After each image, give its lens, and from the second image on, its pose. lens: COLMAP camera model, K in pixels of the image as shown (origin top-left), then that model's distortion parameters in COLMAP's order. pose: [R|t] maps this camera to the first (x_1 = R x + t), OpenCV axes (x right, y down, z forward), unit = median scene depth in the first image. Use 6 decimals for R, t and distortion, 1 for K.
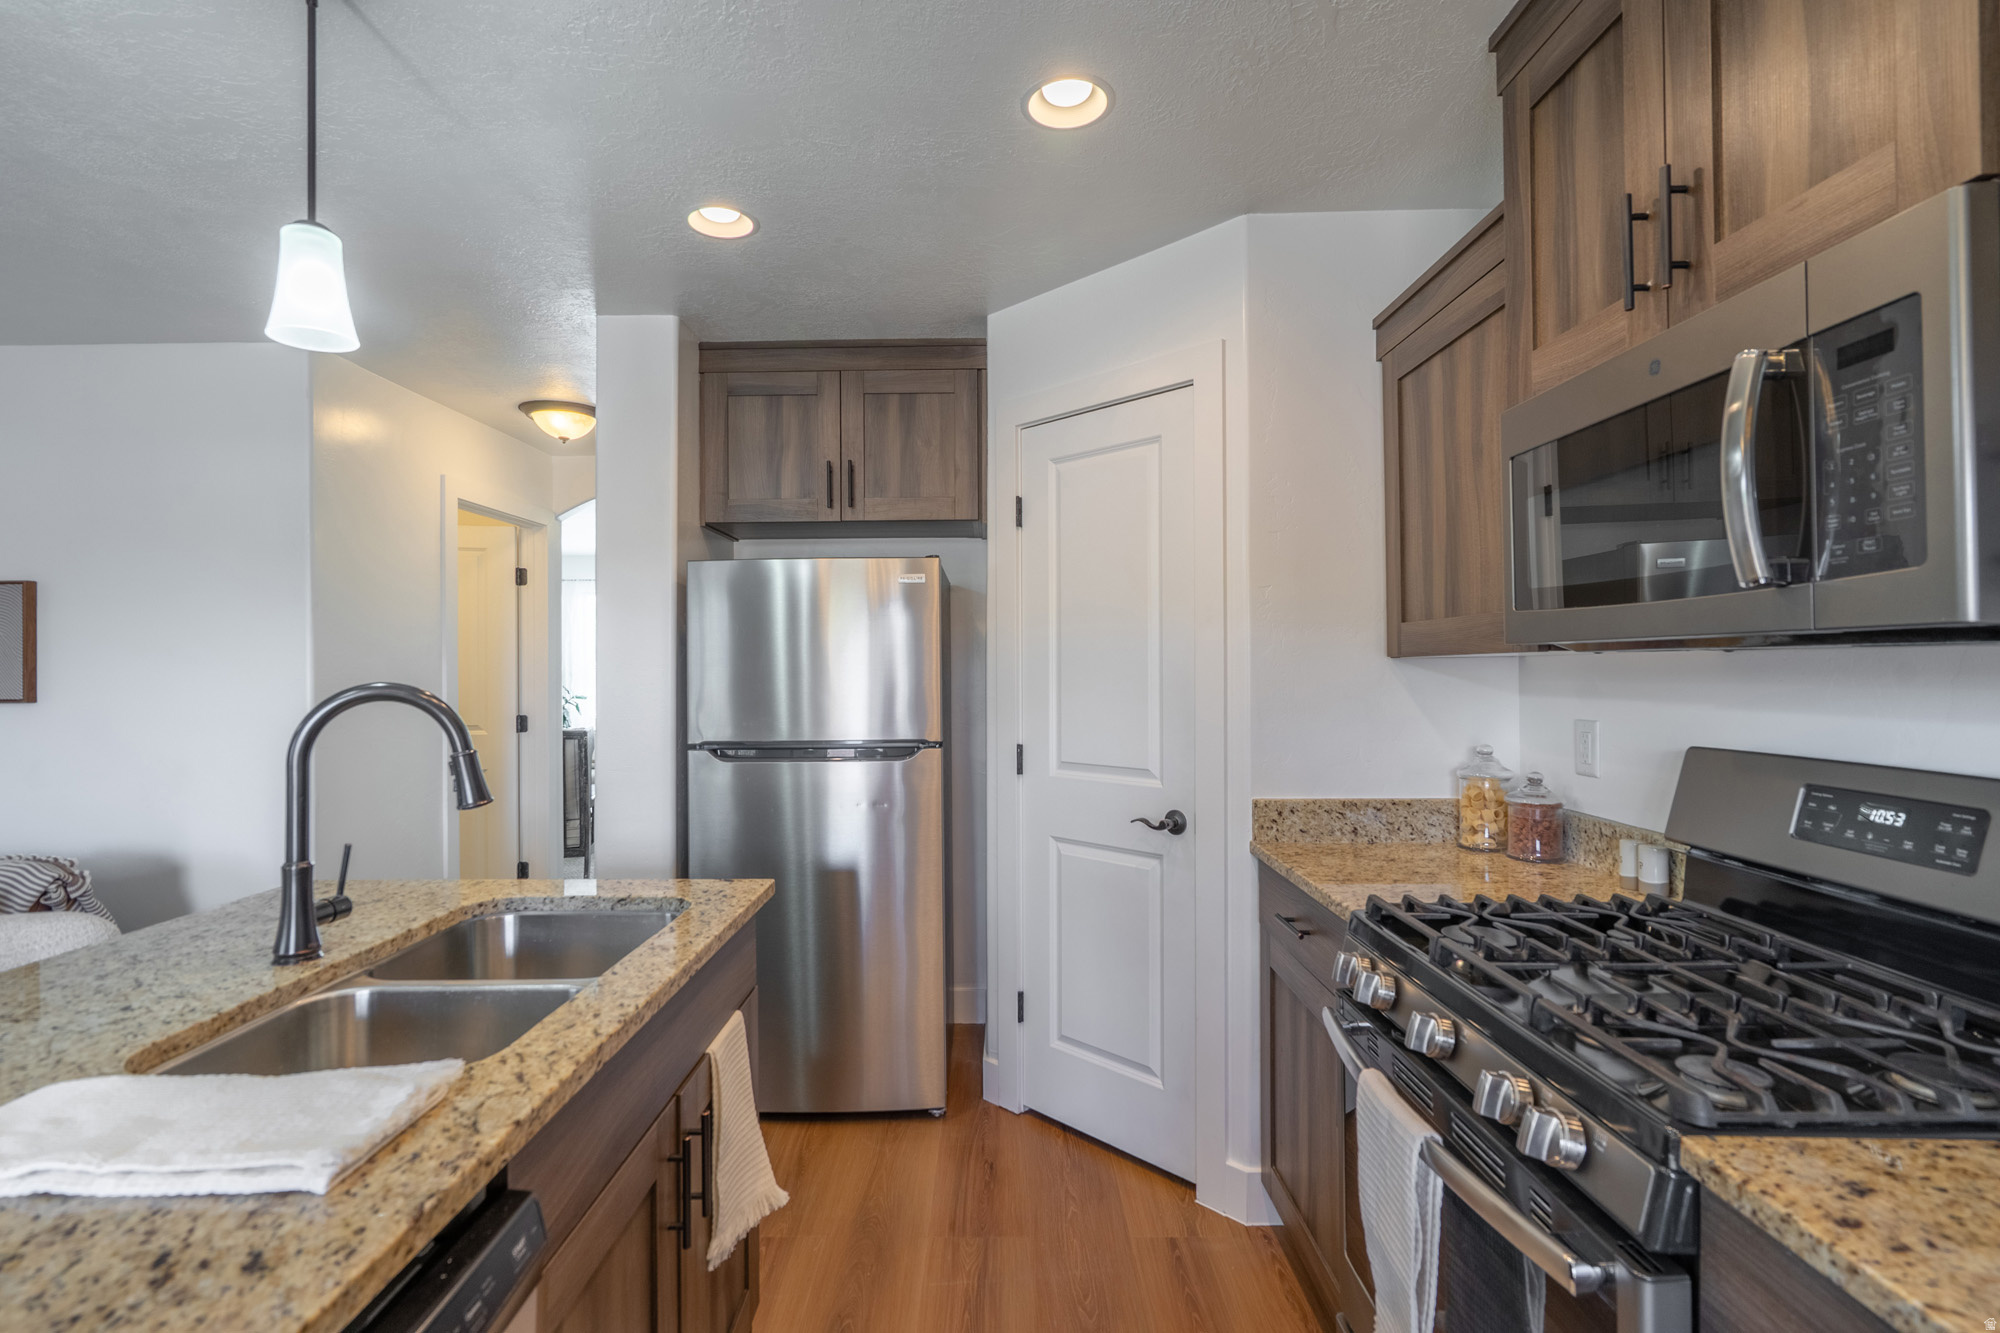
lens RADIAL K [[927.7, 0, 1000.0], [0, 927.7, 666.5], [0, 0, 1]] dist [-0.002594, 0.000073]
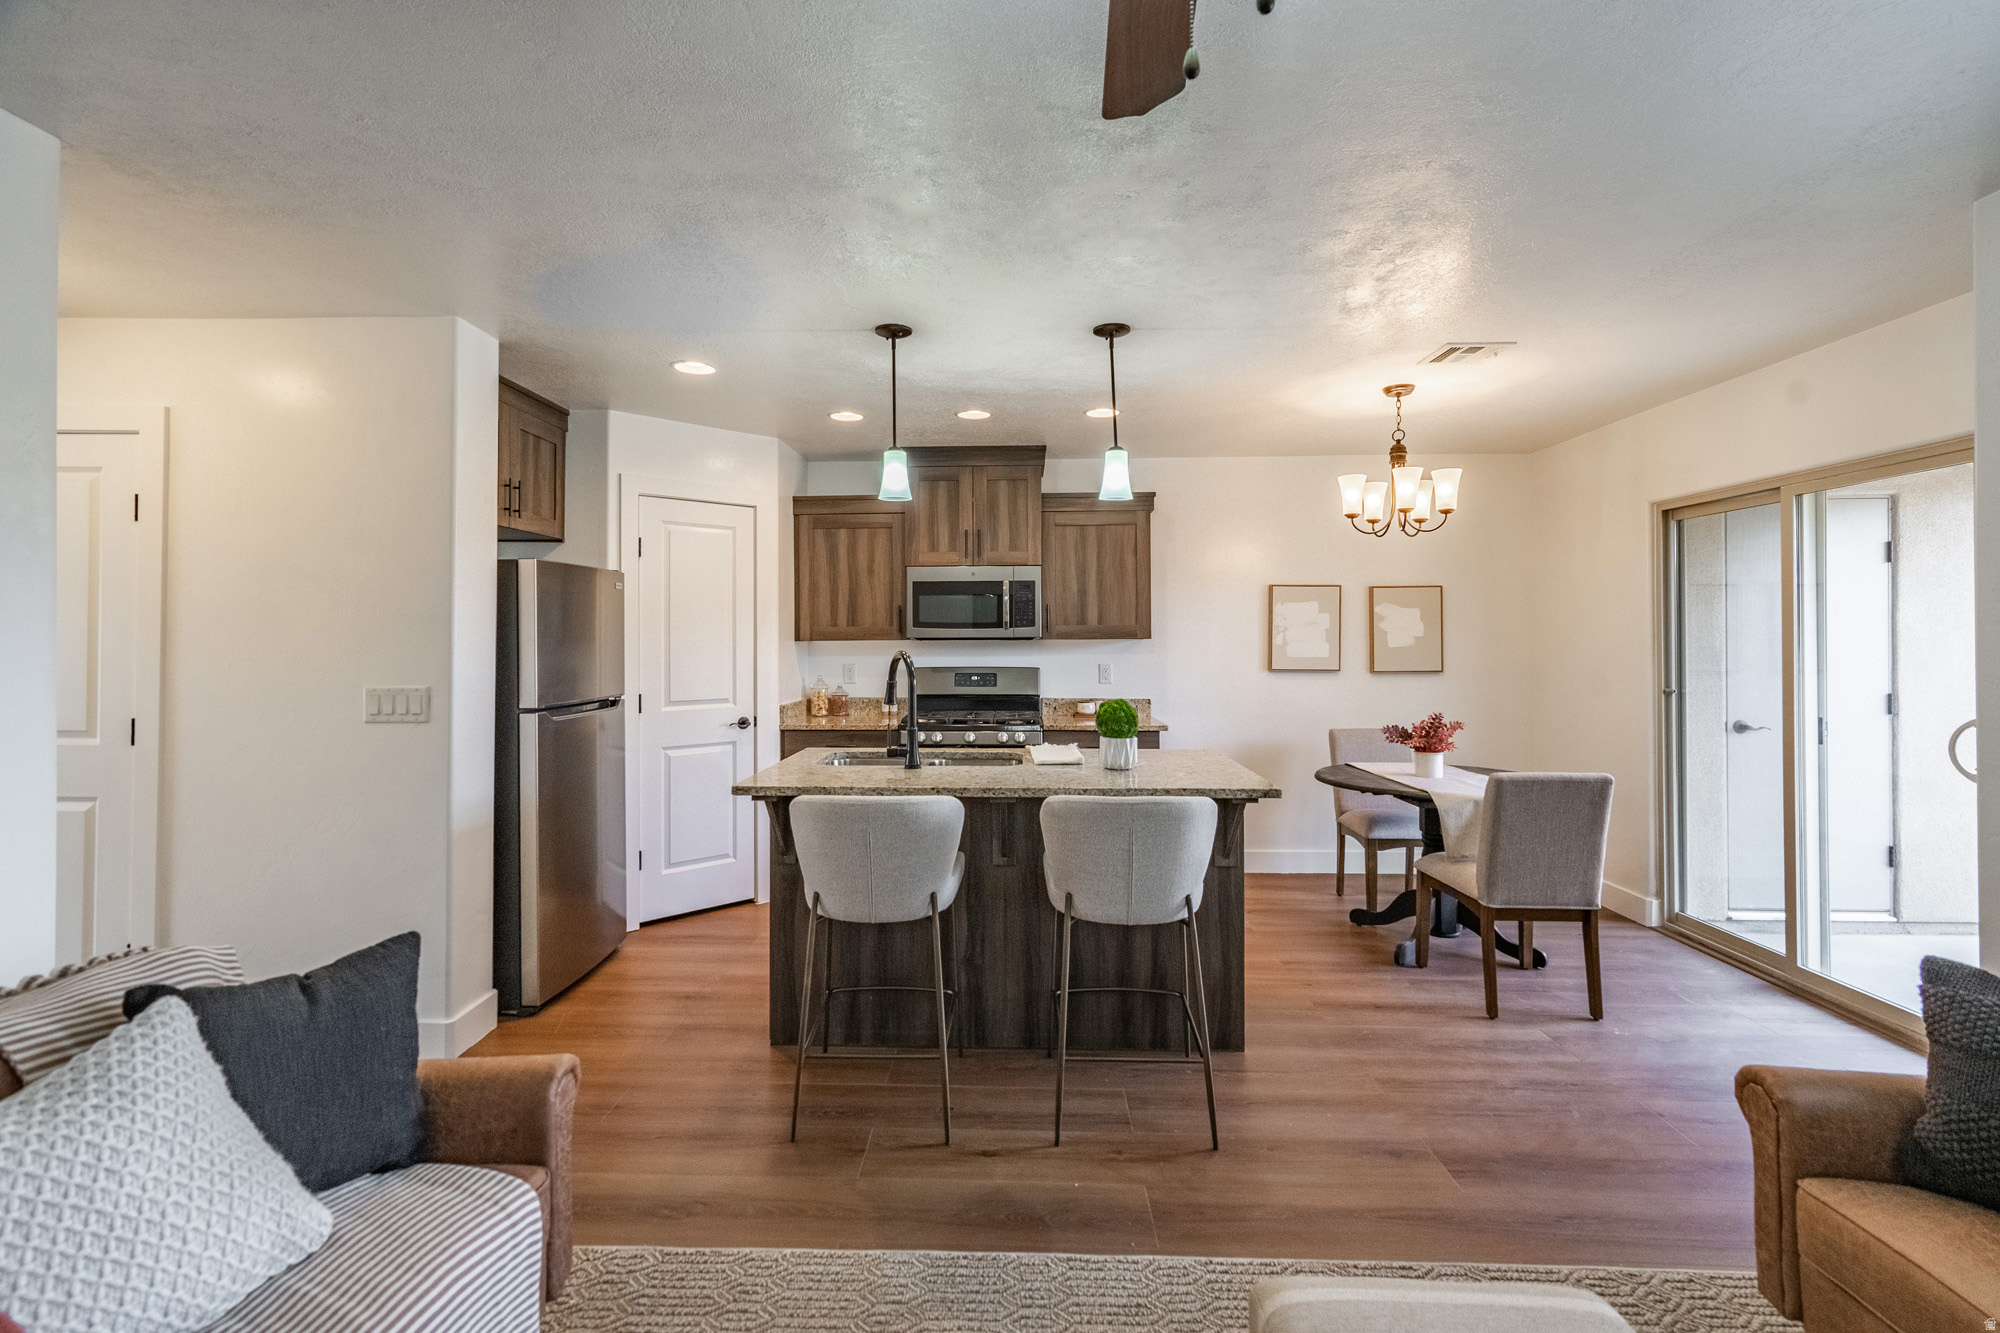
lens RADIAL K [[881.8, 0, 998.6], [0, 881.8, 634.6], [0, 0, 1]] dist [0.001835, 0.000299]
pose [[0.009532, 0.011457, 0.999889, -1.445060], [0.002363, 0.999931, -0.011480, -0.000053], [-0.999952, 0.002472, 0.009505, 0.369832]]
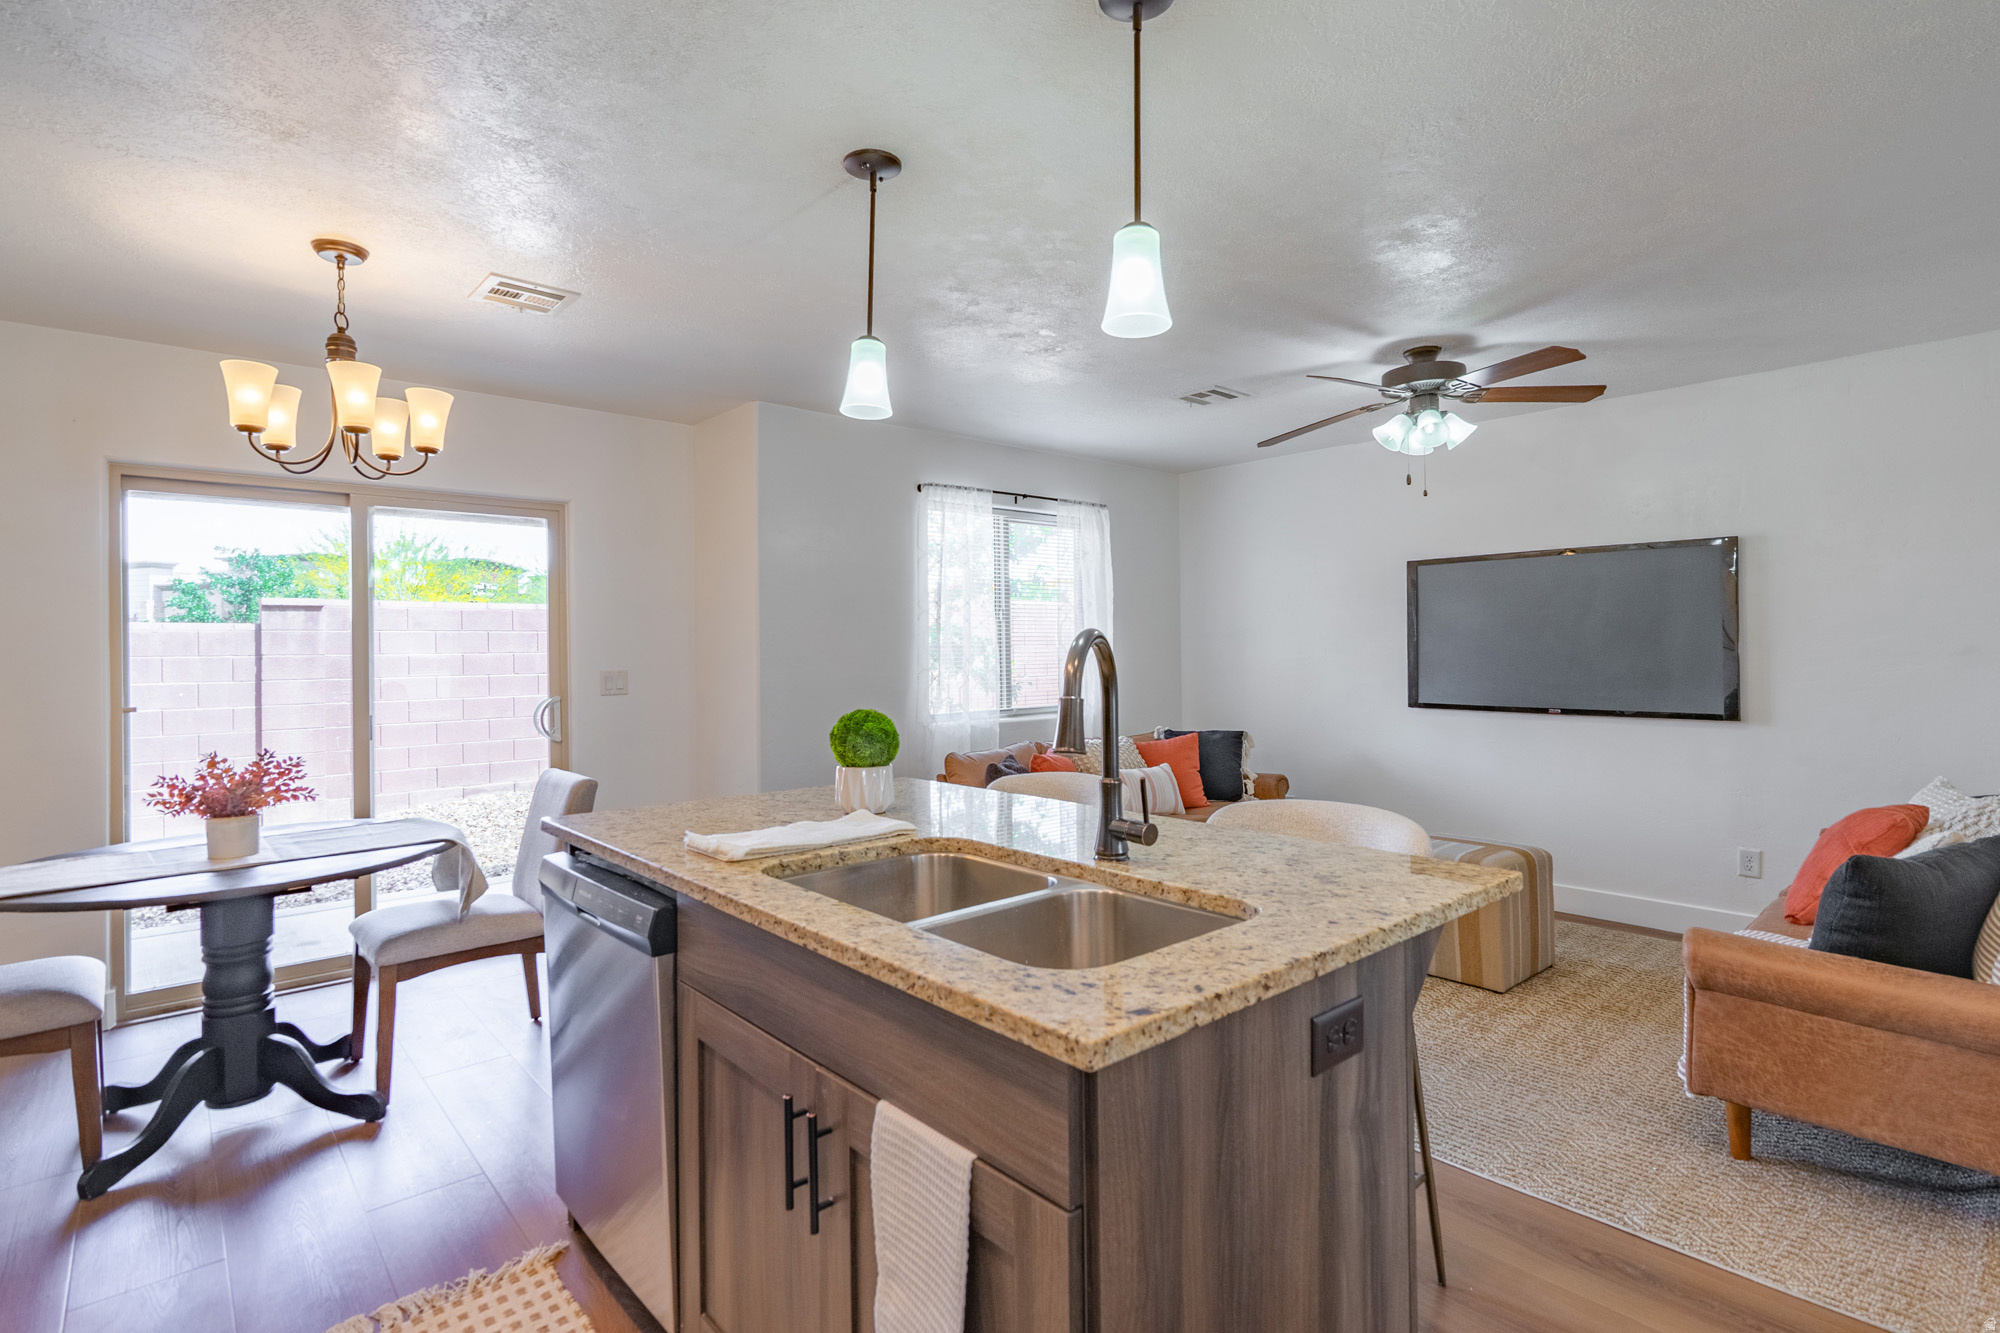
lens RADIAL K [[921.9, 0, 962.7], [0, 921.9, 646.5], [0, 0, 1]] dist [0.000865, 0.001216]
pose [[-0.774666, 0.009756, -0.632296, 0.055559], [0.014689, 0.999889, -0.002568, 0.017660], [0.632200, -0.011277, -0.774723, 0.871622]]
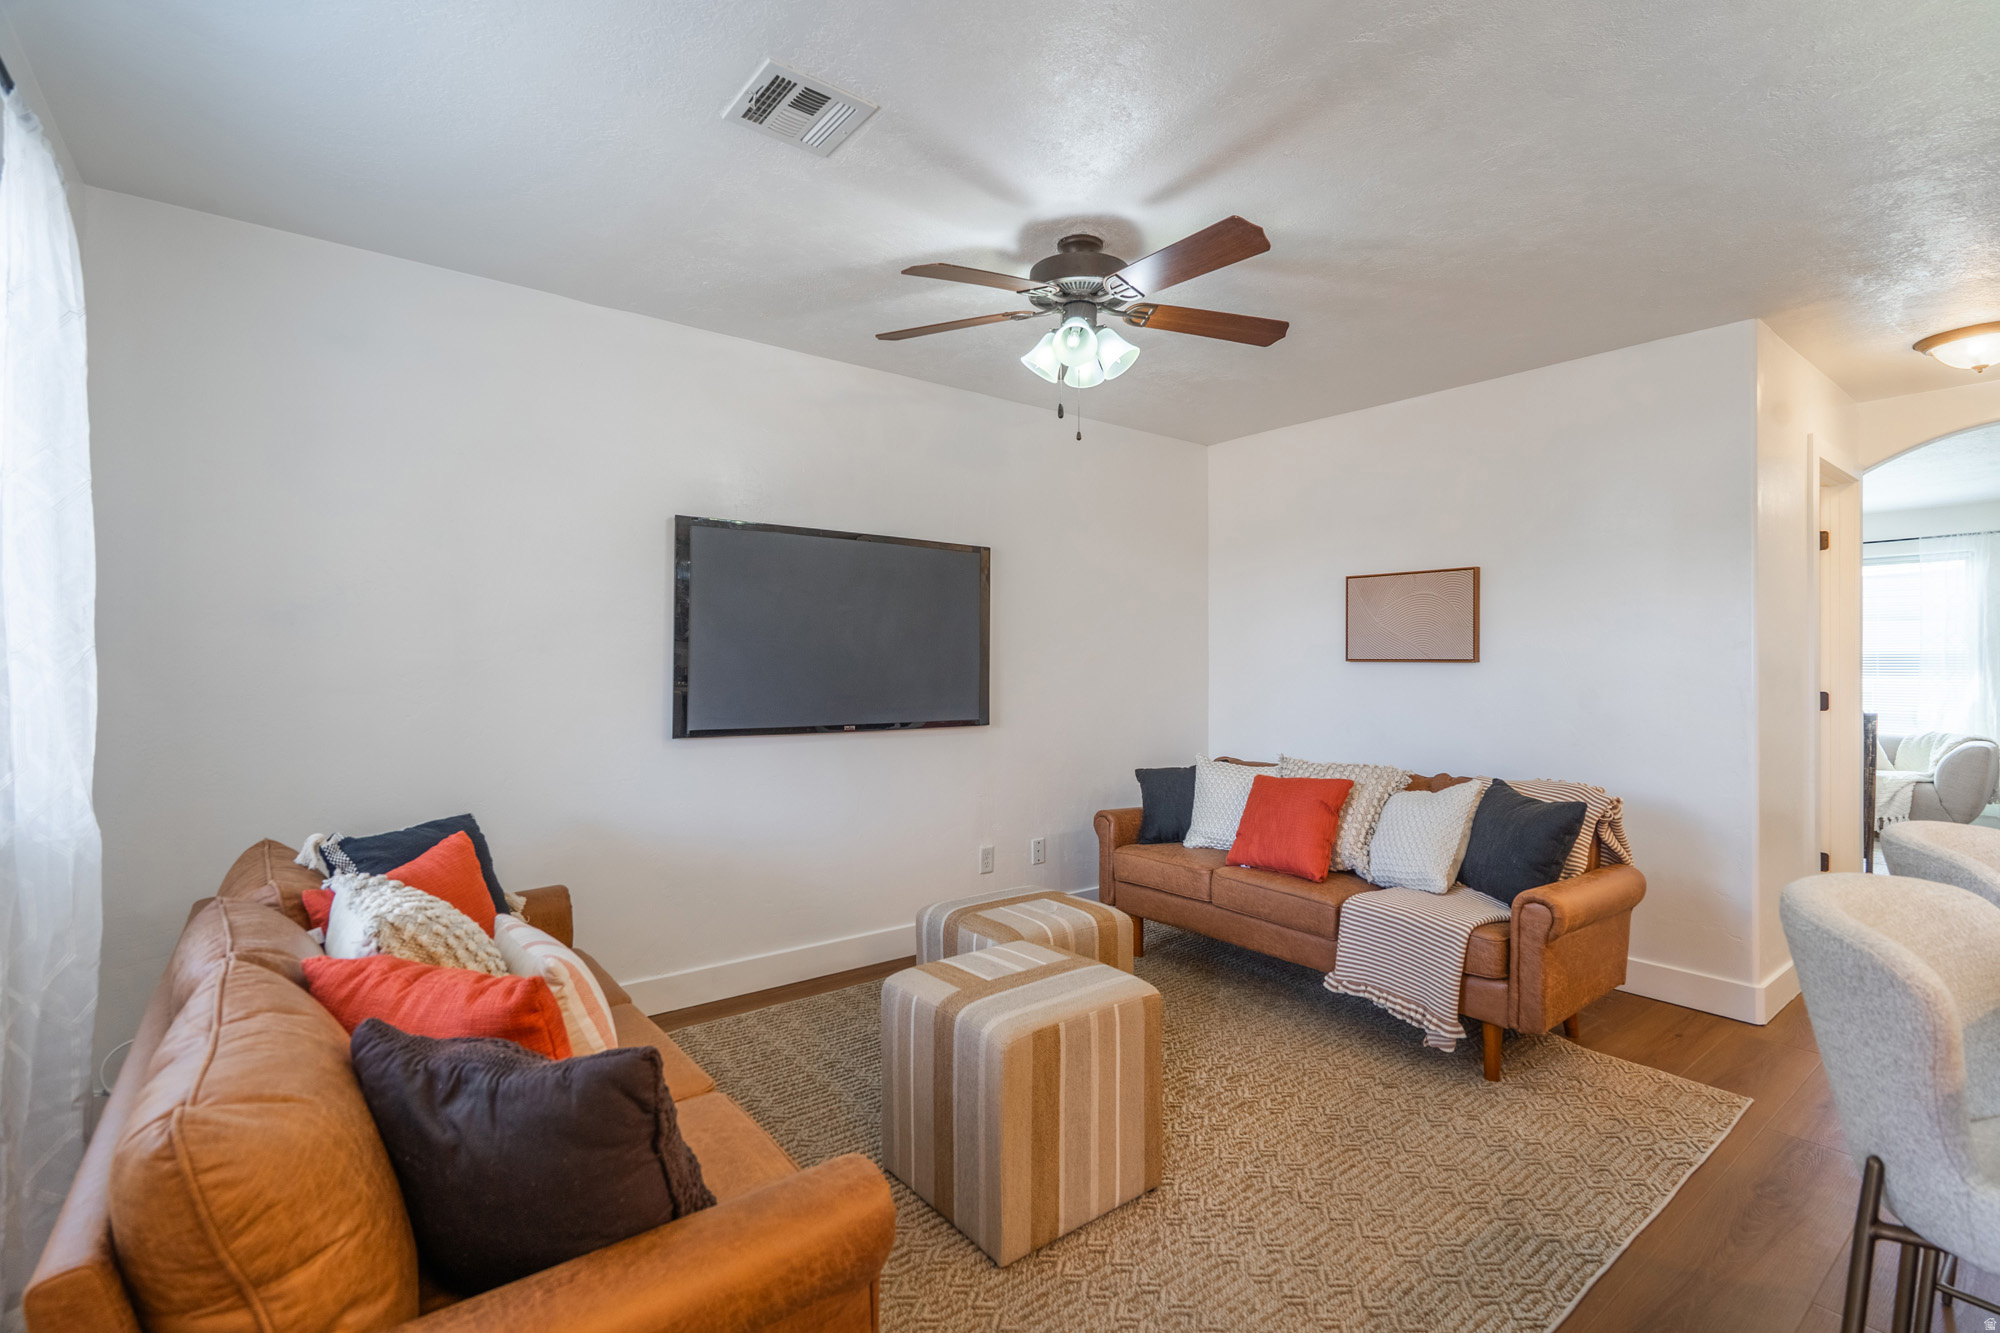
lens RADIAL K [[930.7, 0, 1003.5], [0, 930.7, 654.8], [0, 0, 1]] dist [-0.000179, -0.000016]
pose [[0.639575, -0.001235, -0.768728, -0.519544], [-0.006124, 0.999959, -0.006702, 0.040632], [0.768704, 0.008994, 0.639541, -0.321708]]
